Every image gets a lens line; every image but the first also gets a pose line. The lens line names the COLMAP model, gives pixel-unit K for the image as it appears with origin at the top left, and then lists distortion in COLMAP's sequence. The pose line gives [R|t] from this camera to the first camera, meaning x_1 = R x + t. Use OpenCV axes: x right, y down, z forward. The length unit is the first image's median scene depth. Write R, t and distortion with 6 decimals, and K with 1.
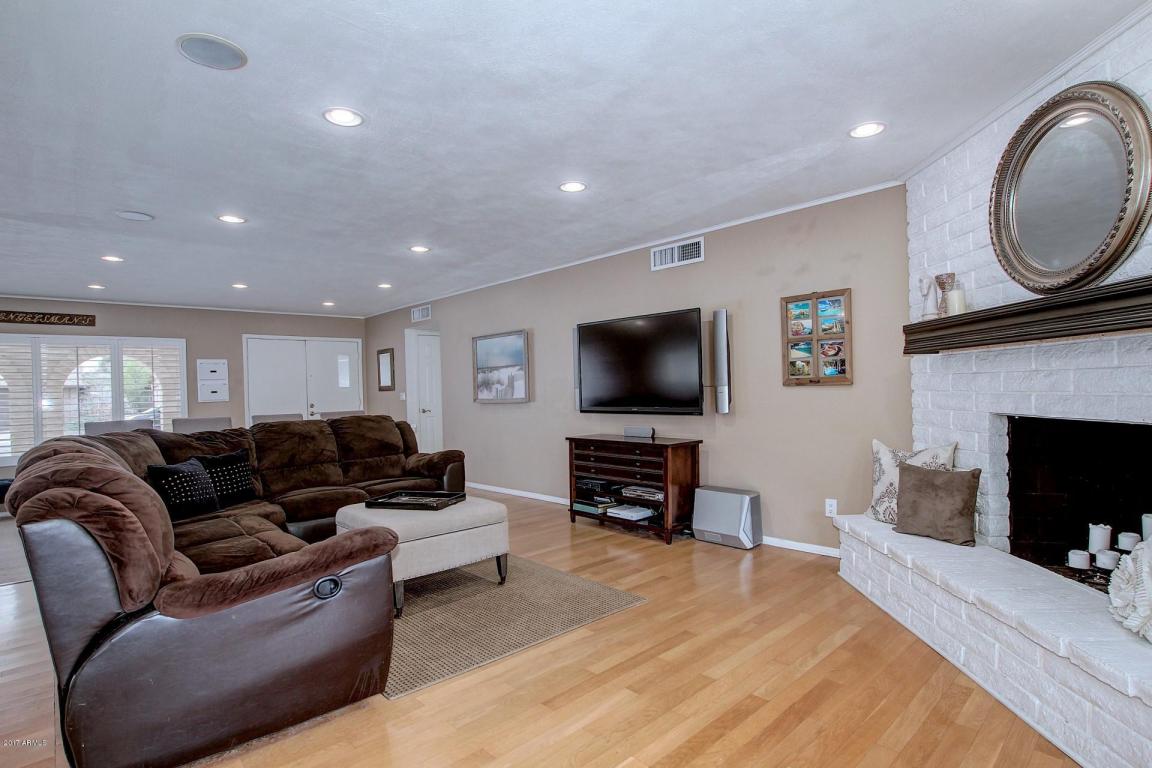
lens RADIAL K [[583.1, 0, 581.3], [0, 583.1, 395.6], [0, 0, 1]] dist [-0.017685, -0.000049]
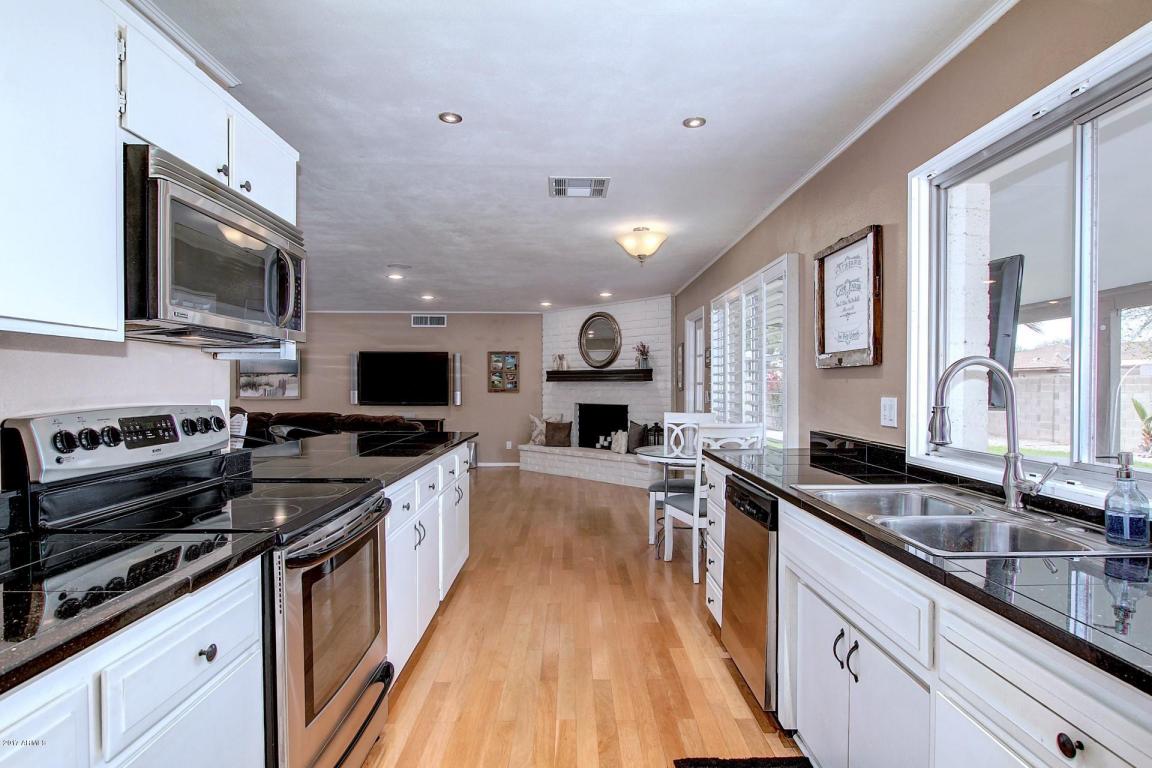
lens RADIAL K [[583.1, 0, 581.3], [0, 583.1, 395.6], [0, 0, 1]] dist [-0.017685, -0.000049]
pose [[0.675173, 0.016335, 0.737479, -1.092532], [-0.010714, 0.999866, -0.012338, 0.021195], [-0.737582, 0.000429, 0.675258, -0.781500]]
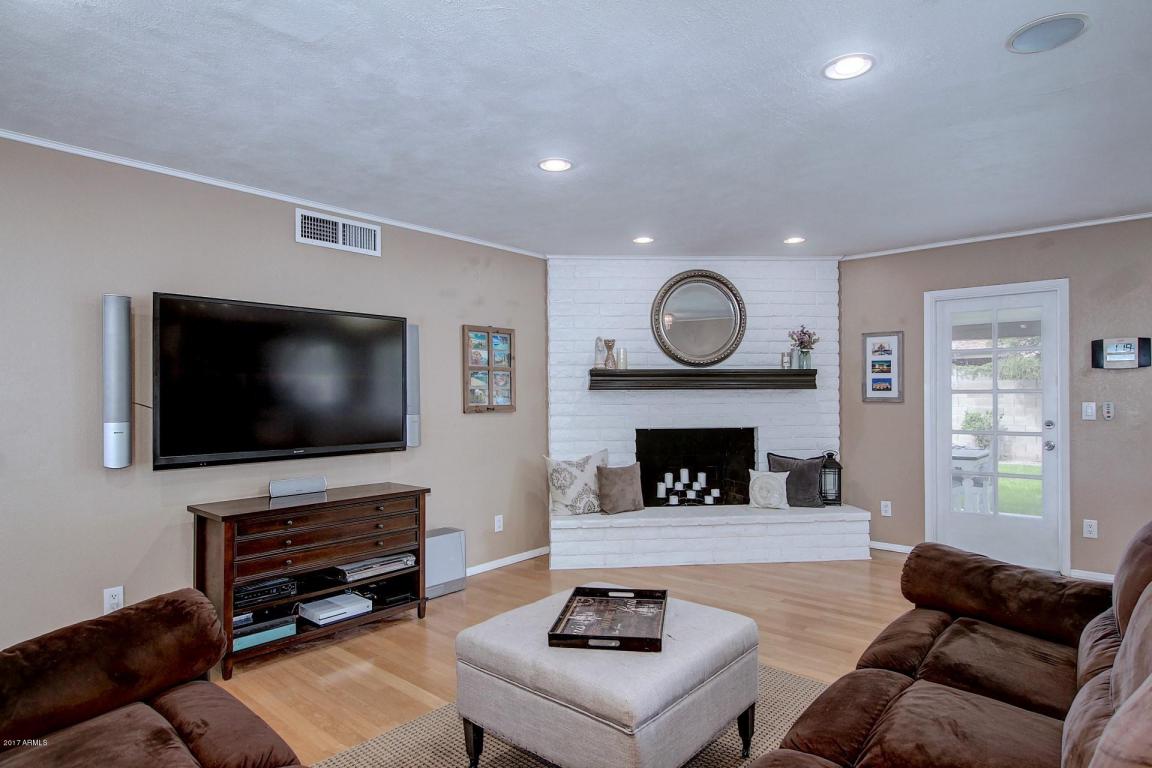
lens RADIAL K [[631.5, 0, 581.6], [0, 631.5, 389.5], [0, 0, 1]] dist [-0.018634, 0.000501]
pose [[-0.104822, 0.032803, 0.993950, -0.790884], [0.021627, 0.999295, -0.030699, -0.020736], [-0.994256, 0.018279, -0.105457, 0.965924]]
